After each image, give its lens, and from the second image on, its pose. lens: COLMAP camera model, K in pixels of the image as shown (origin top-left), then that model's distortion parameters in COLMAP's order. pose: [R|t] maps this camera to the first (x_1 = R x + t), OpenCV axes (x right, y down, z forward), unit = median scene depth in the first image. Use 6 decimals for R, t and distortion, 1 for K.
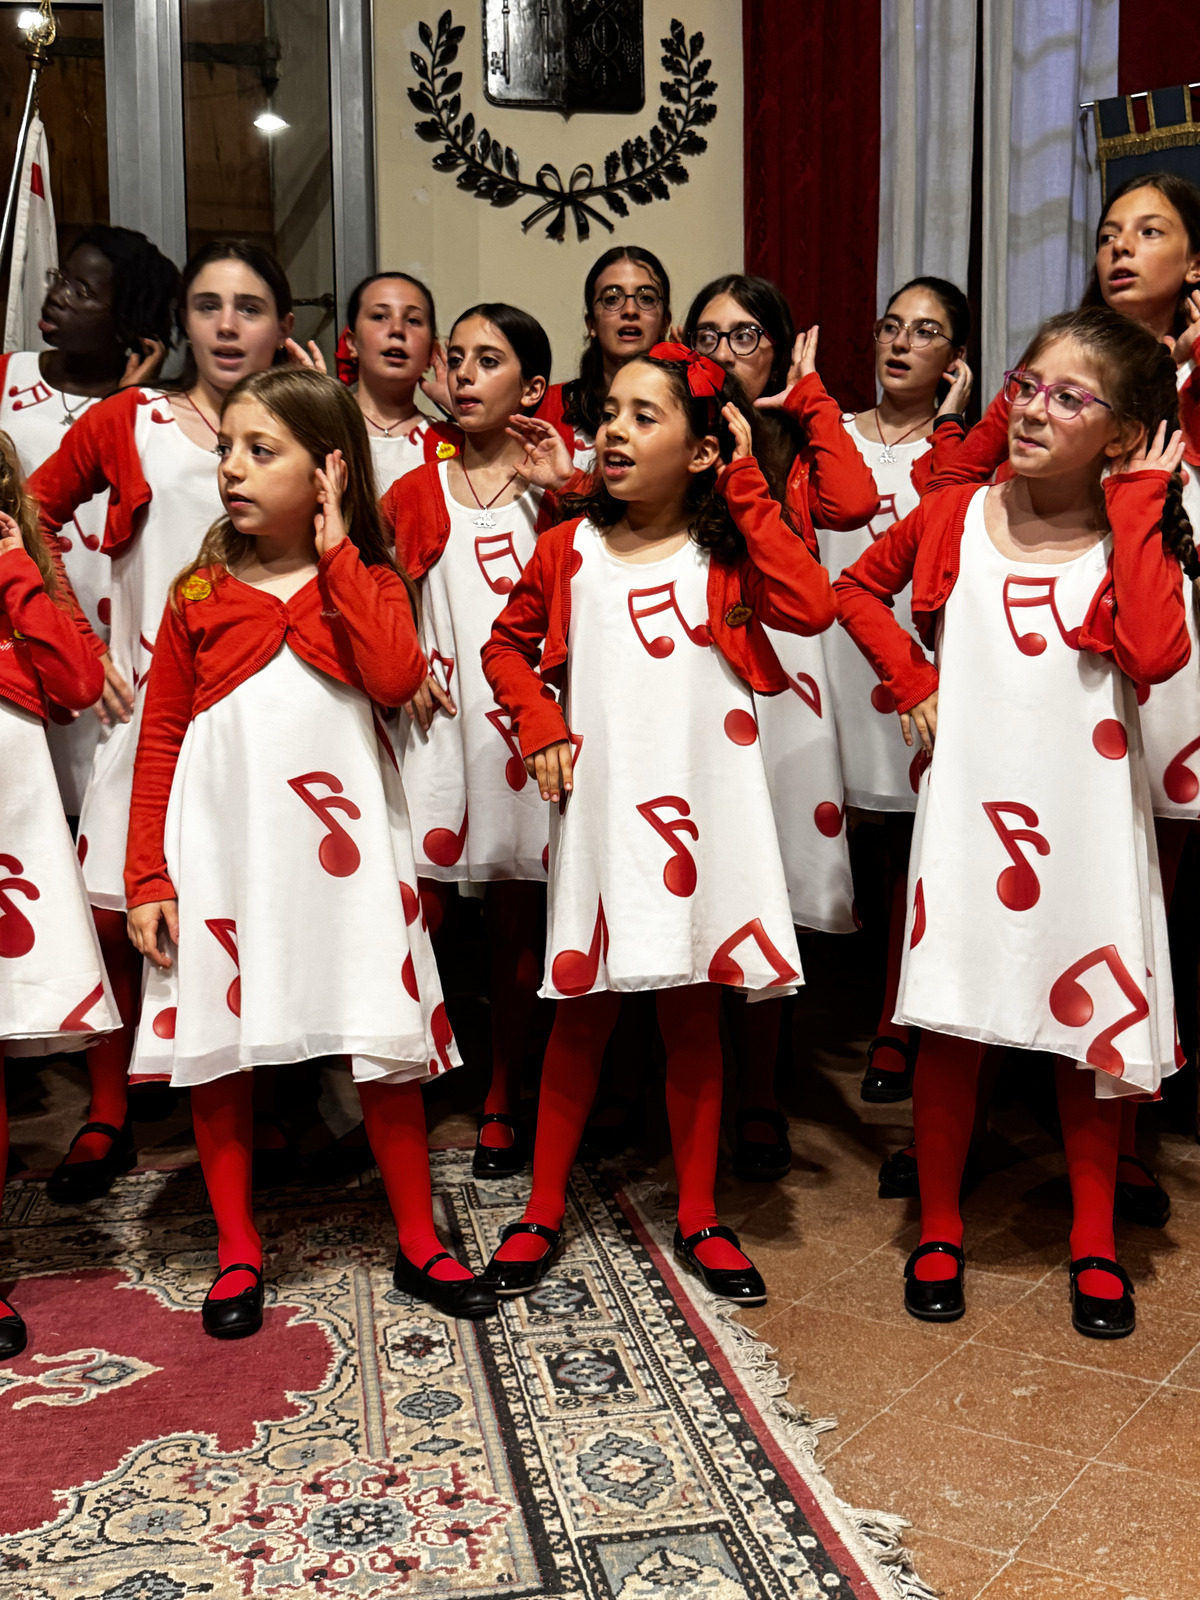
lens RADIAL K [[1741.2, 0, 605.5], [0, 1741.2, 824.1], [0, 0, 1]] dist [0.028199, 0.000000]
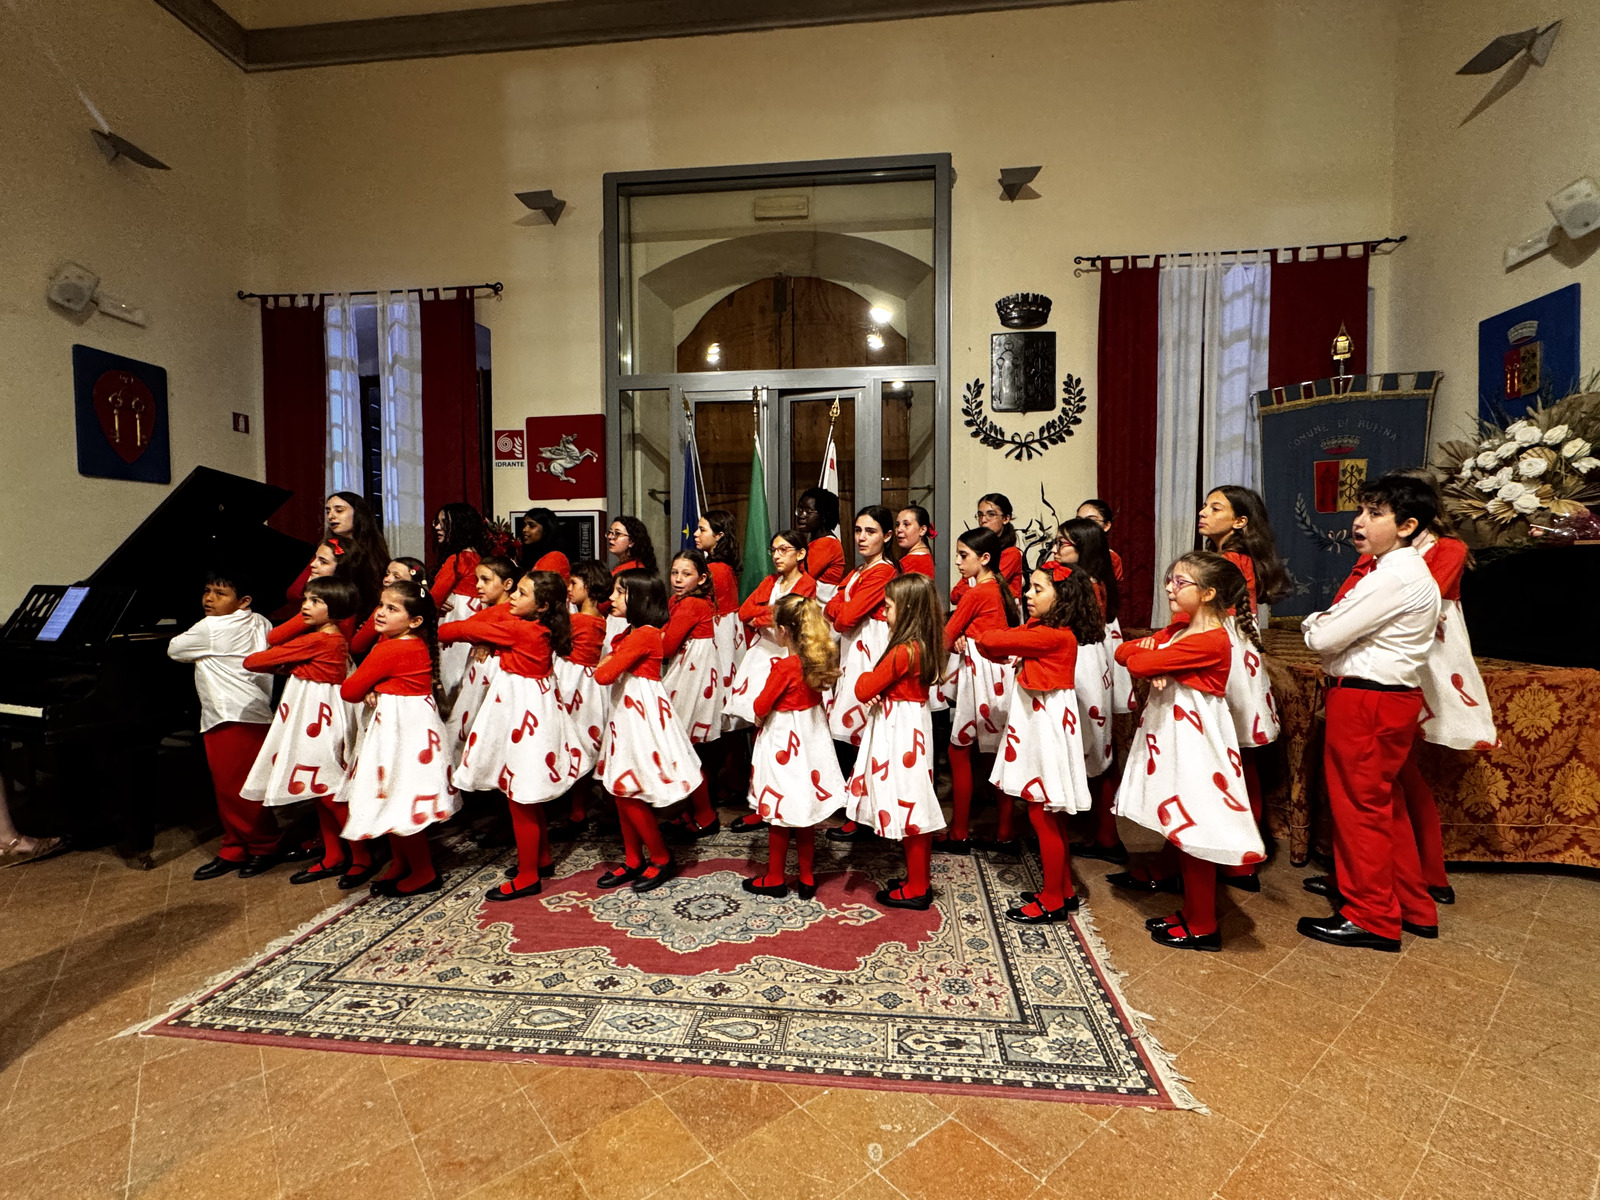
lens RADIAL K [[736.1, 0, 802.5], [0, 736.1, 598.3], [0, 0, 1]] dist [-0.001865, 0.000390]
pose [[0.955994, 0.017008, -0.292891, -0.027580], [-0.032500, 0.998313, -0.048106, -0.162608], [0.291579, 0.055508, 0.954935, -0.269316]]
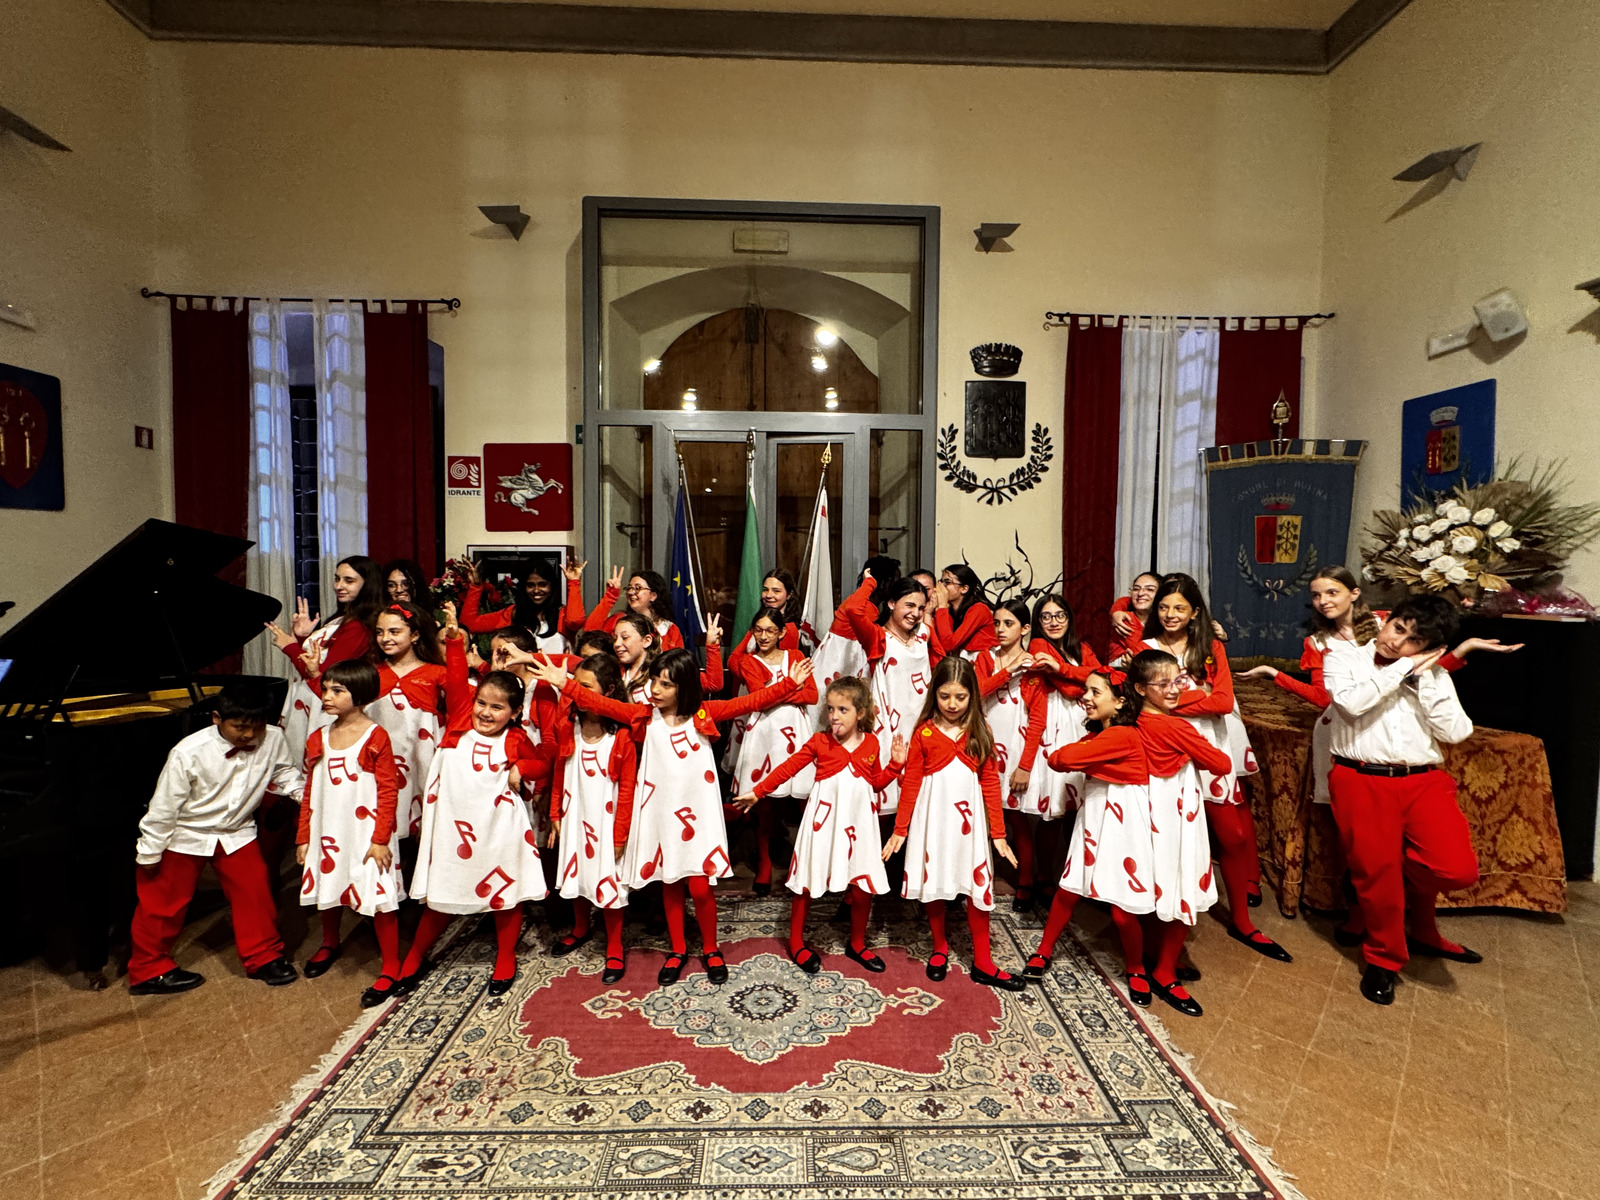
lens RADIAL K [[736.1, 0, 799.3], [0, 736.1, 596.9], [0, 0, 1]] dist [-0.001865, 0.000390]
pose [[0.987188, 0.025880, -0.157451, -0.312119], [-0.033492, 0.998385, -0.045884, -0.313344], [0.156010, 0.050569, 0.986460, -0.323820]]
